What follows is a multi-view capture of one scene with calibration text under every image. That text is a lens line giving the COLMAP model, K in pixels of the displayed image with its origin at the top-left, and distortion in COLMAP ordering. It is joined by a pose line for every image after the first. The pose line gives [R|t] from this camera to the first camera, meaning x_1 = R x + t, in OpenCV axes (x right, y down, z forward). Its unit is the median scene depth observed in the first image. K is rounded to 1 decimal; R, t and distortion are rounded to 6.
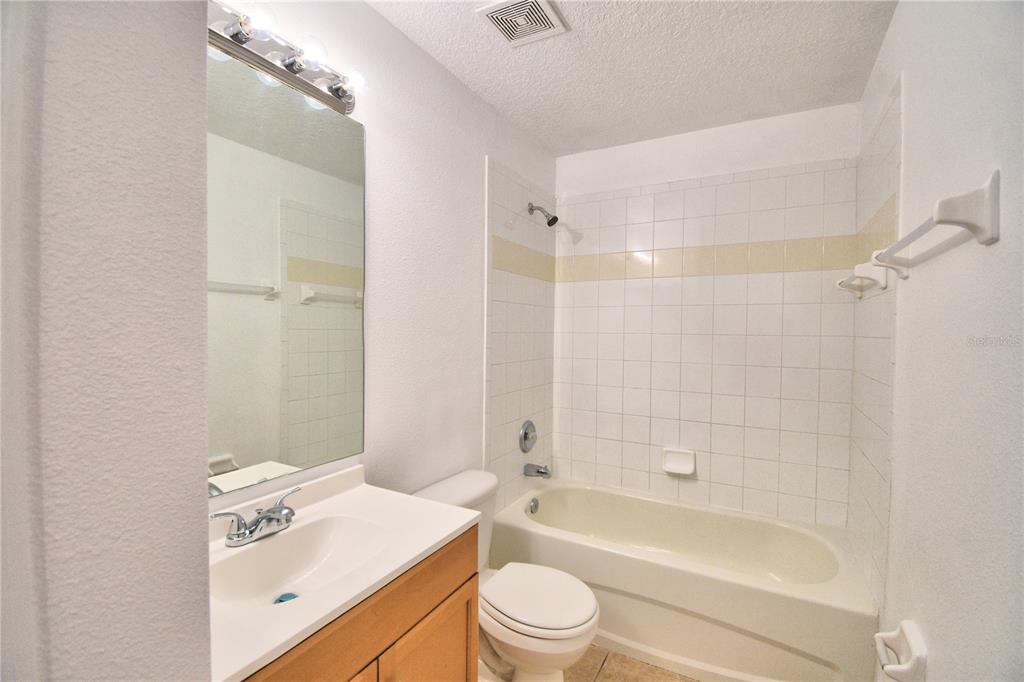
lens RADIAL K [[456.8, 0, 505.1], [0, 456.8, 334.6], [0, 0, 1]] dist [0.007954, -0.017203]
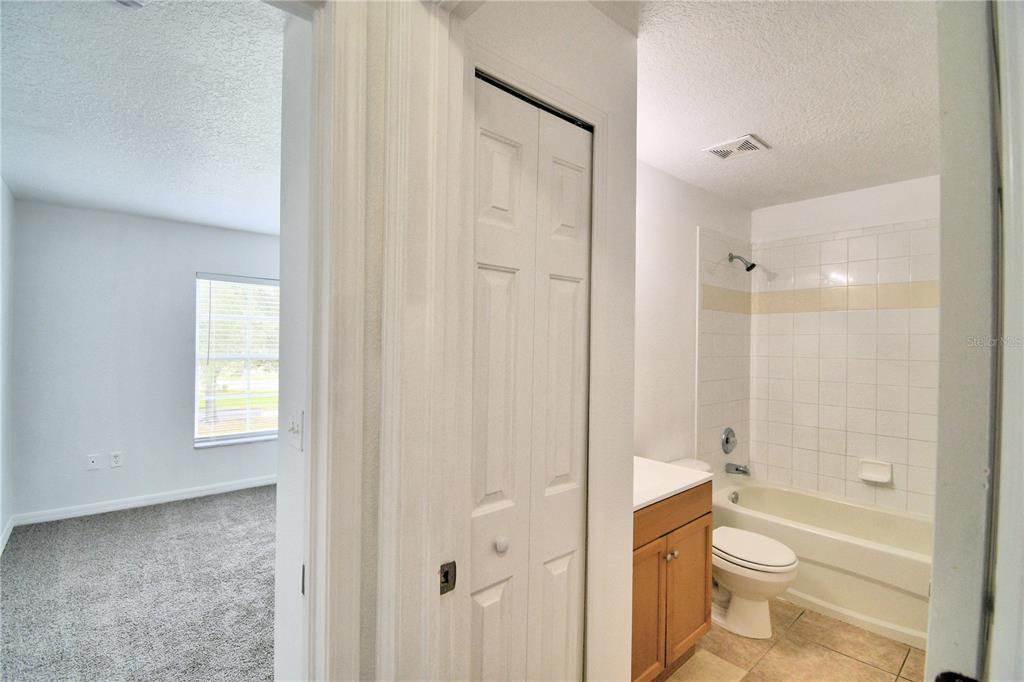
lens RADIAL K [[456.8, 0, 508.8], [0, 456.8, 341.6], [0, 0, 1]] dist [0.007954, -0.017203]
pose [[0.940761, -0.003959, -0.339048, -0.090101], [-0.003141, 0.999787, -0.020388, -0.017870], [0.339057, 0.020245, 0.940548, -0.371121]]
